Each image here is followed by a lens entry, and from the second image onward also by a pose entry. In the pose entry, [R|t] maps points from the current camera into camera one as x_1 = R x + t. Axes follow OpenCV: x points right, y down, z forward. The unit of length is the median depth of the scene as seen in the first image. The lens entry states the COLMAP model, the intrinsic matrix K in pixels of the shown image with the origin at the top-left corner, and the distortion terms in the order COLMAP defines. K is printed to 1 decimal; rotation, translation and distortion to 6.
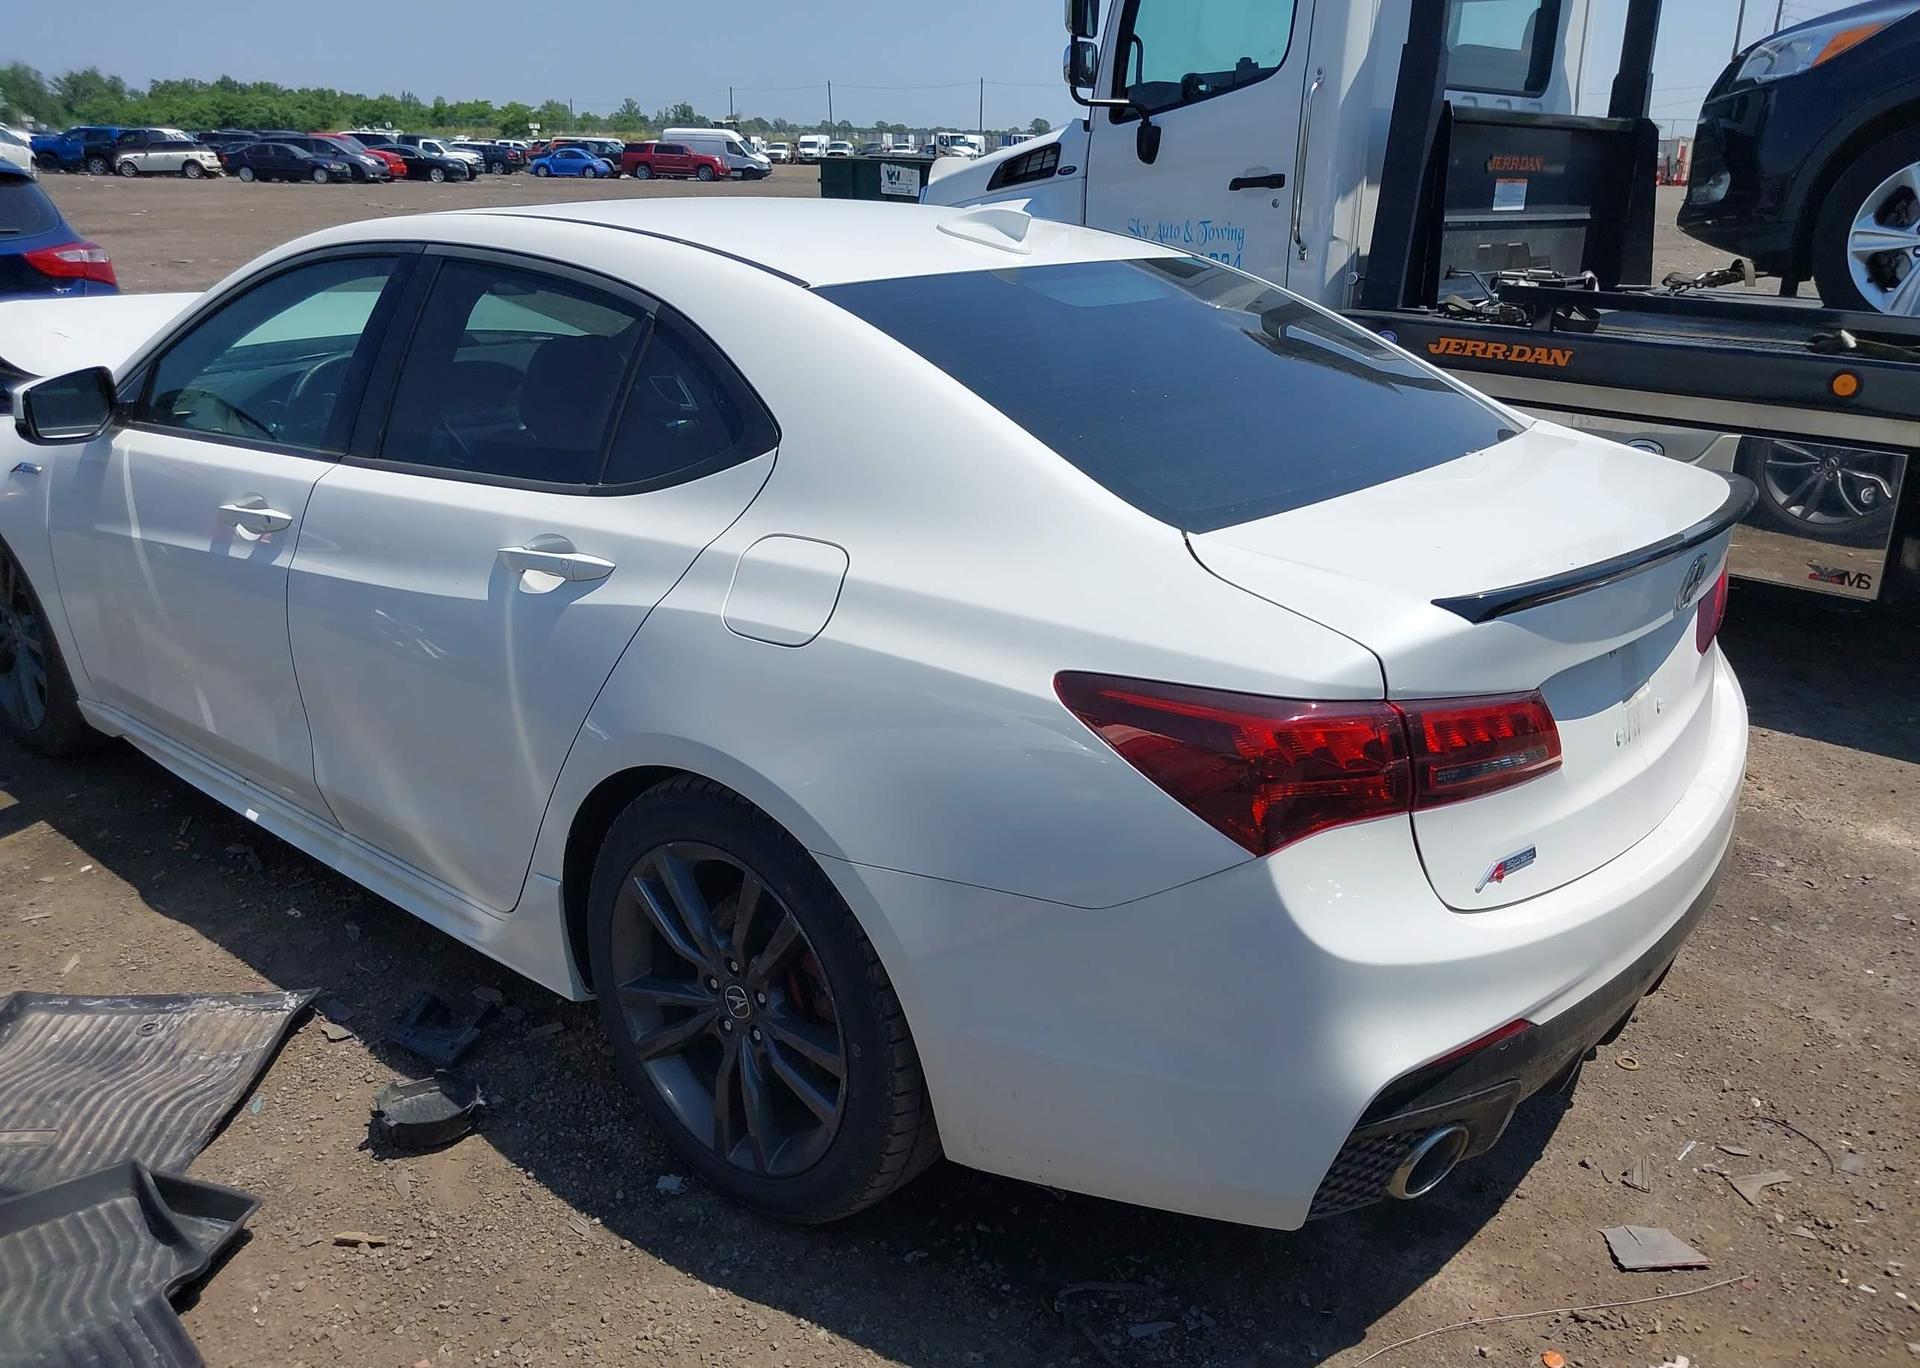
lens RADIAL K [[1505.1, 0, 967.3], [0, 1505.1, 692.5], [0, 0, 1]] dist [0.016193, -0.021714]
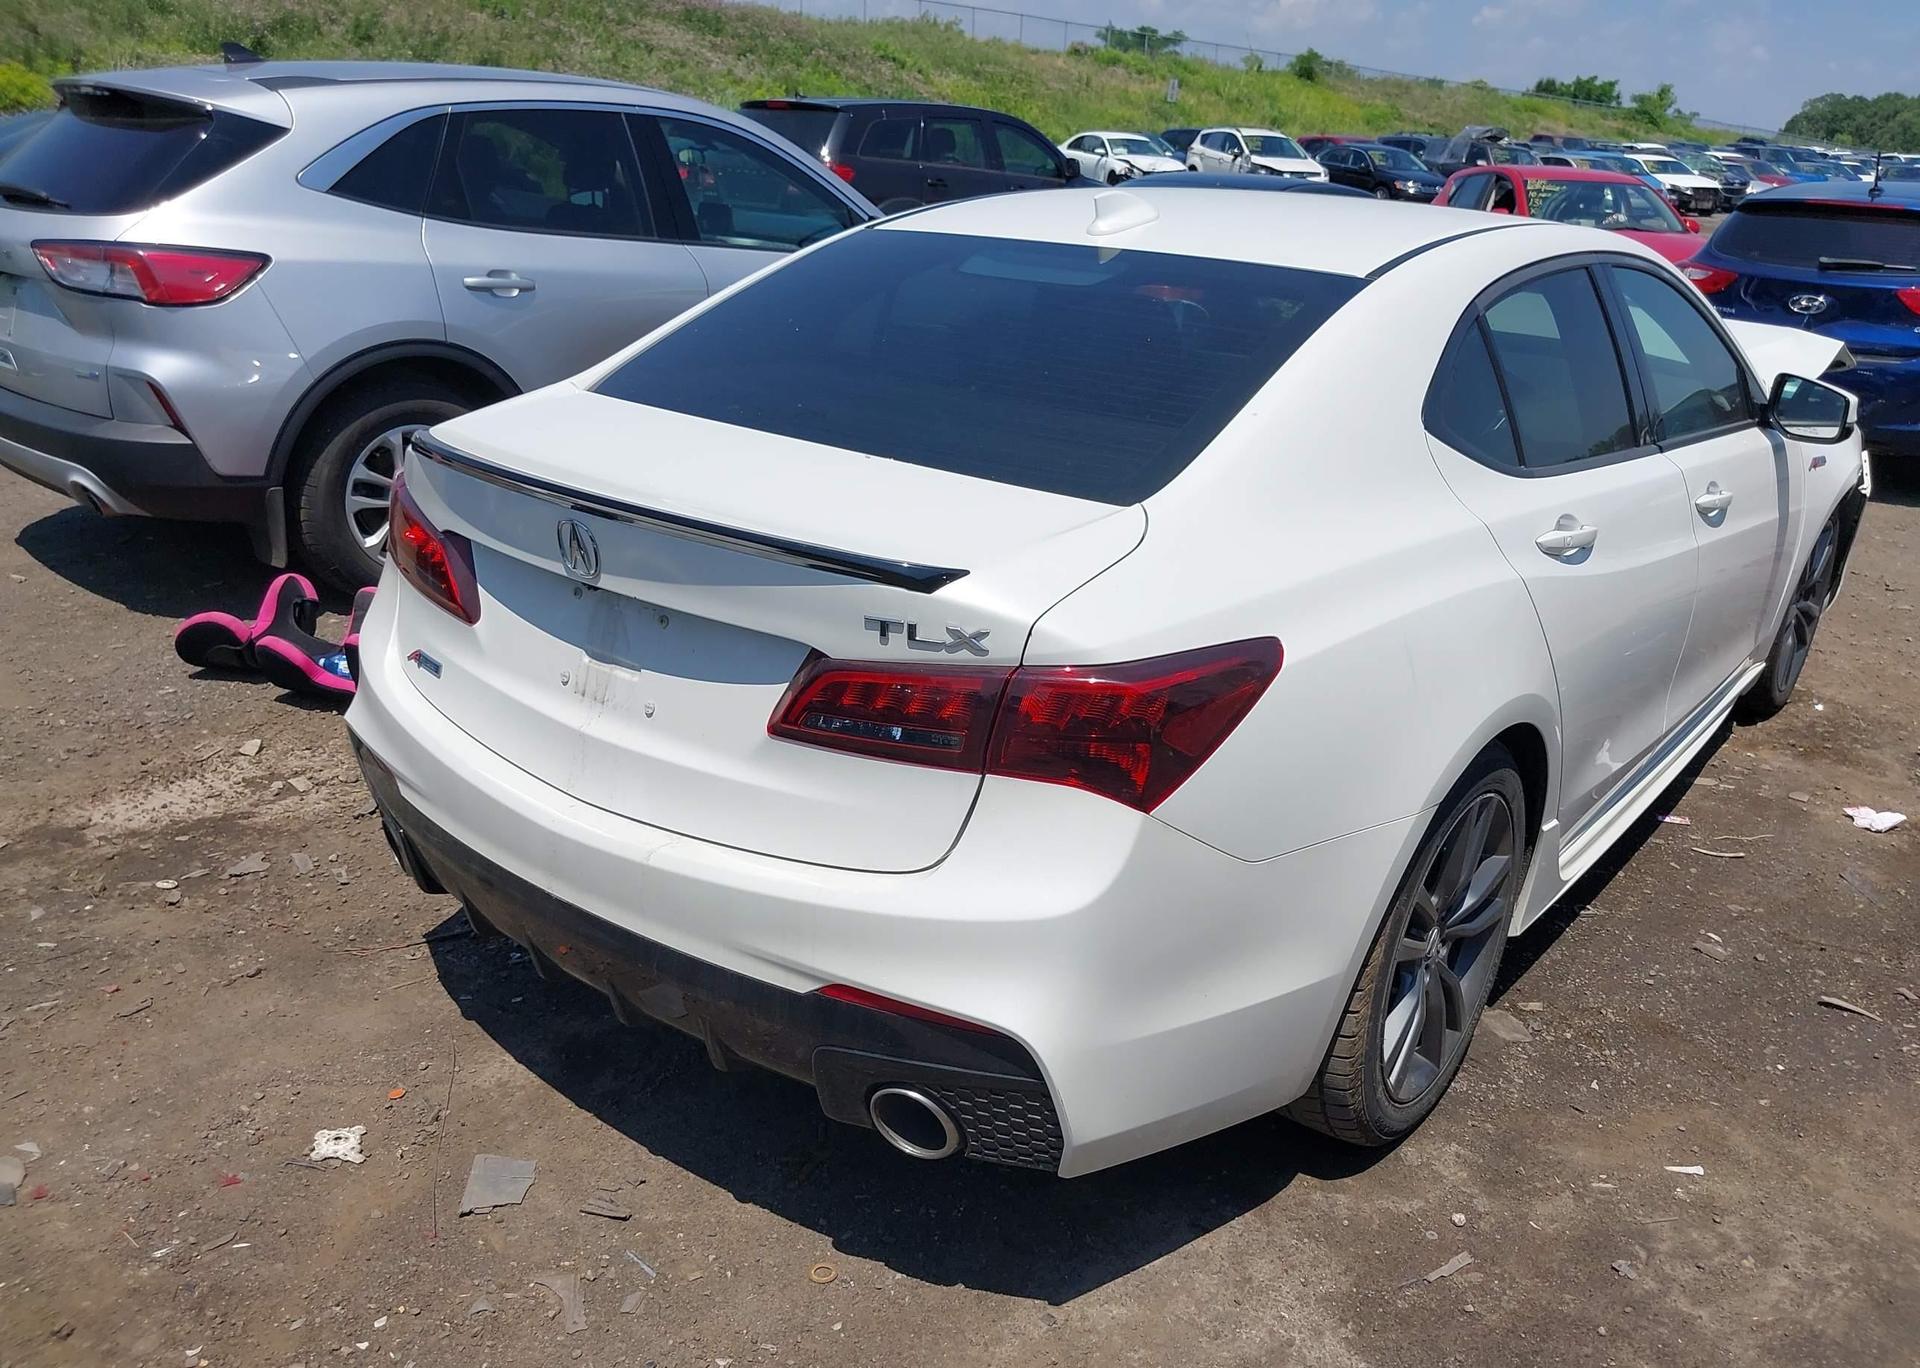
lens RADIAL K [[1505.1, 0, 992.4], [0, 1505.1, 708.4], [0, 0, 1]] dist [0.016193, -0.021714]
pose [[0.047910, 0.342878, -0.938157, 1.074708], [-0.379727, 0.874970, 0.300392, -0.278880], [0.923857, 0.341852, 0.172120, 0.841716]]
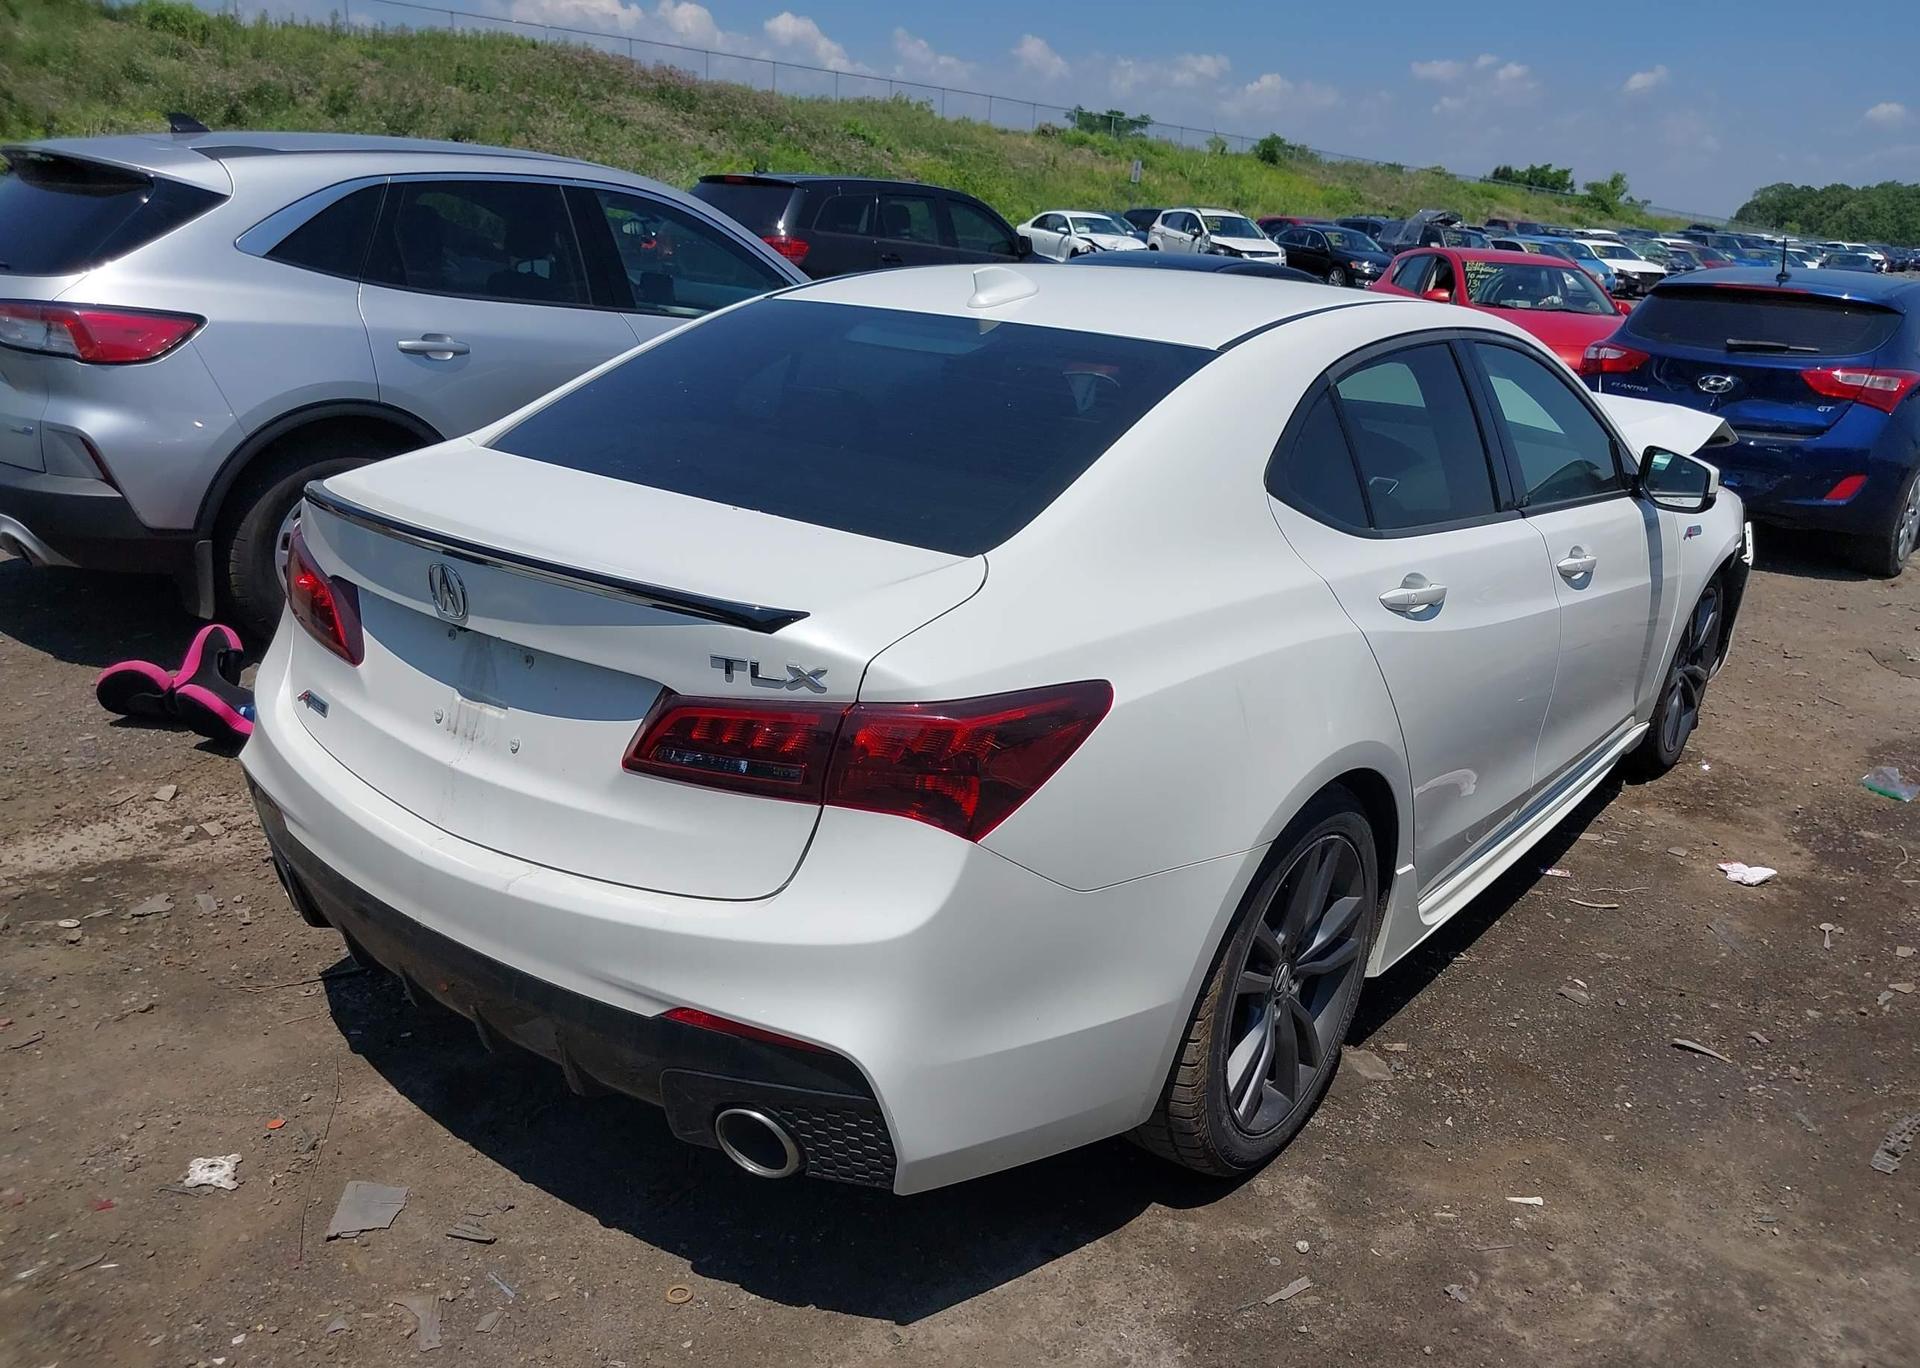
lens RADIAL K [[1505.1, 0, 989.2], [0, 1505.1, 702.6], [0, 0, 1]] dist [0.016193, -0.021714]
pose [[0.064111, 0.297288, -0.952633, 1.122546], [-0.391801, 0.885447, 0.249953, -0.301594], [0.917814, 0.357217, 0.173245, 0.895500]]
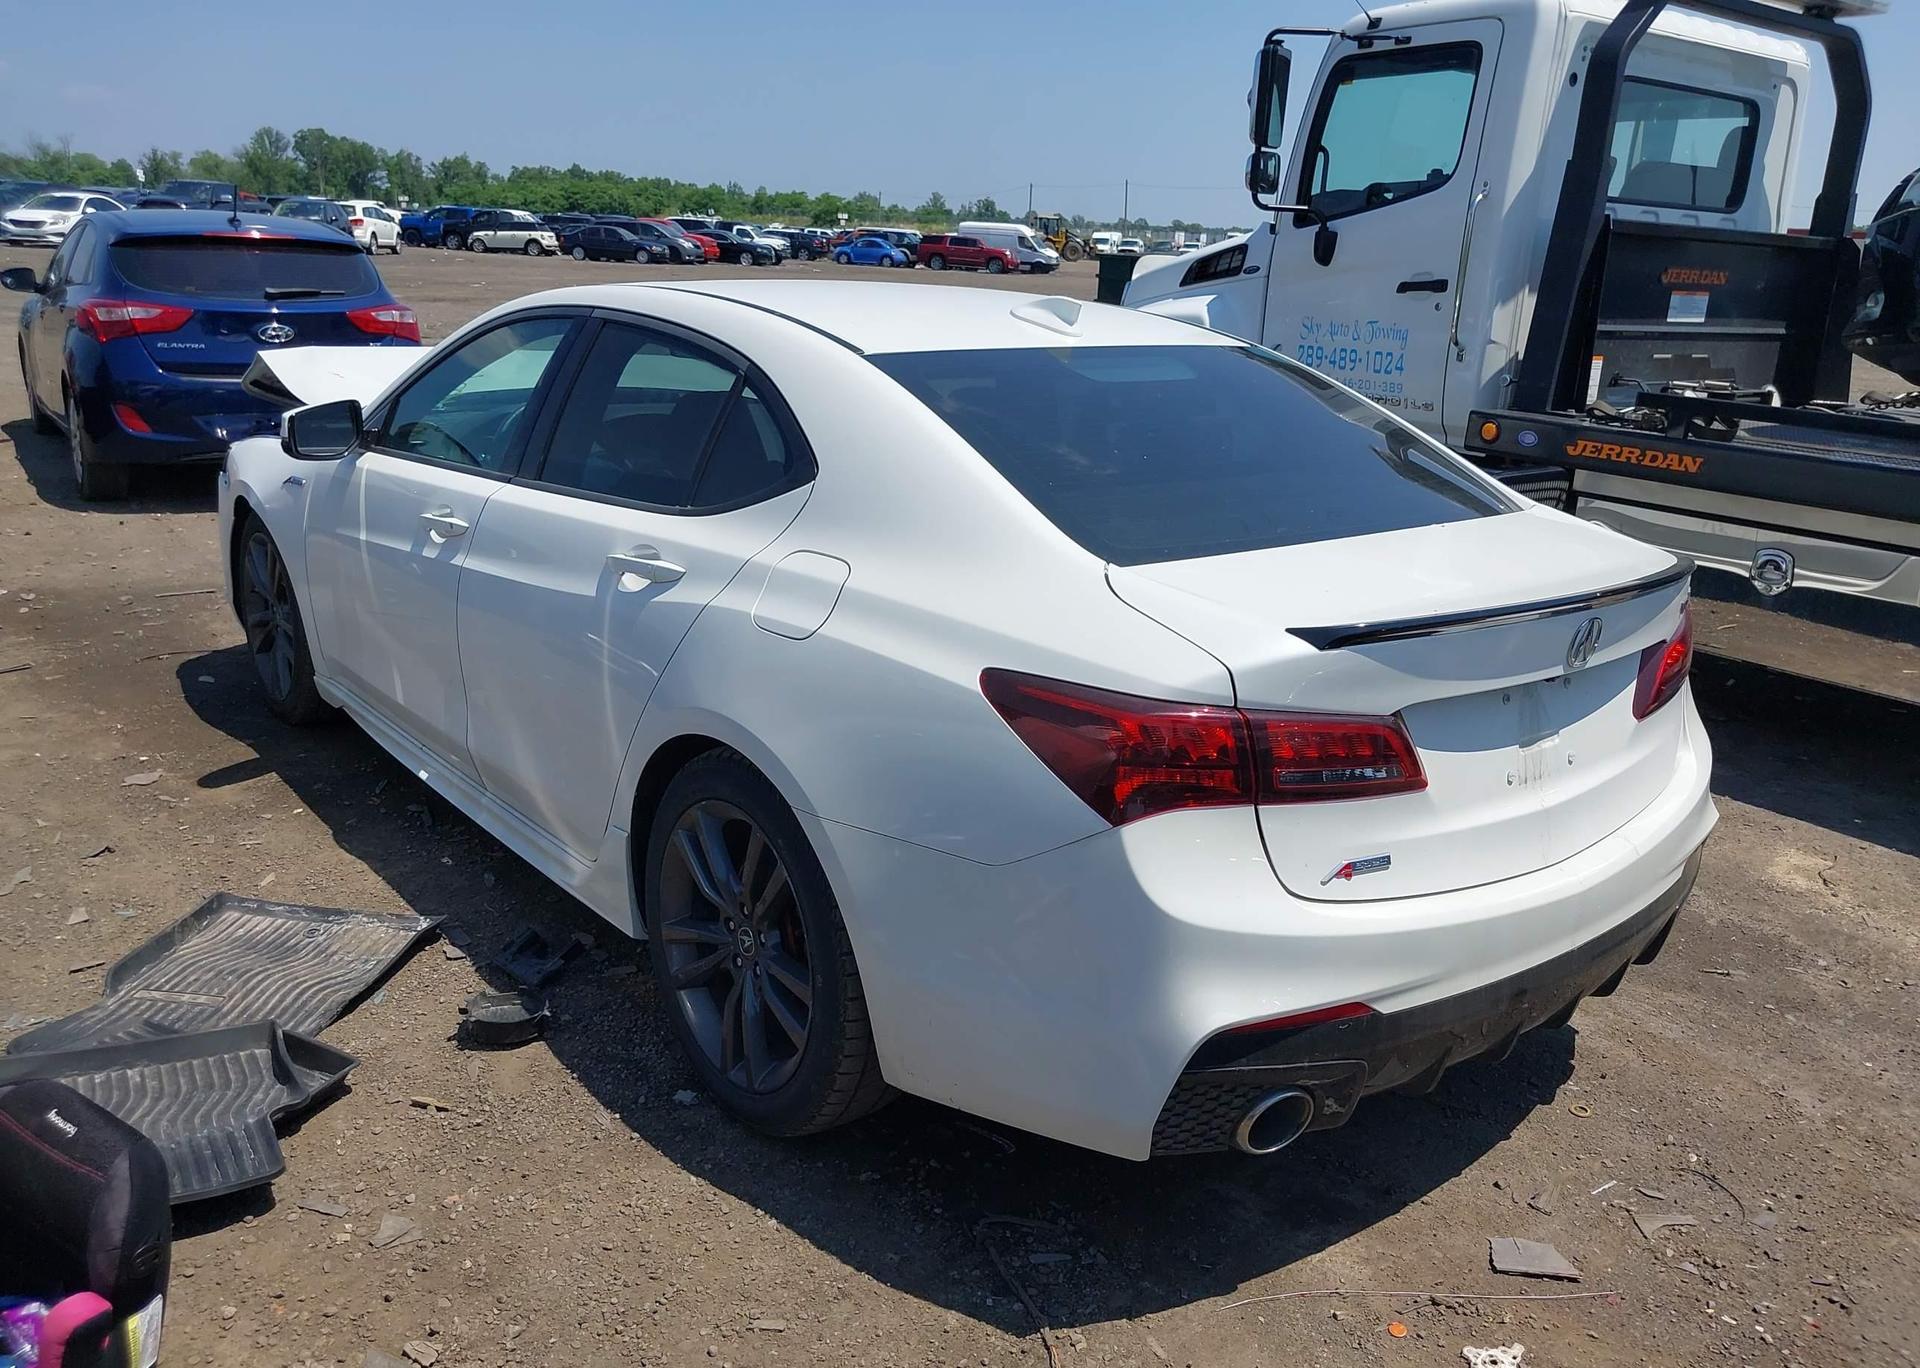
lens RADIAL K [[1505.1, 0, 962.6], [0, 1505.1, 677.9], [0, 0, 1]] dist [0.016193, -0.021714]
pose [[0.982437, 0.077369, -0.169797, 0.168075], [-0.088466, 0.994343, -0.058780, 0.044849], [0.164289, 0.072769, 0.983724, -0.129050]]
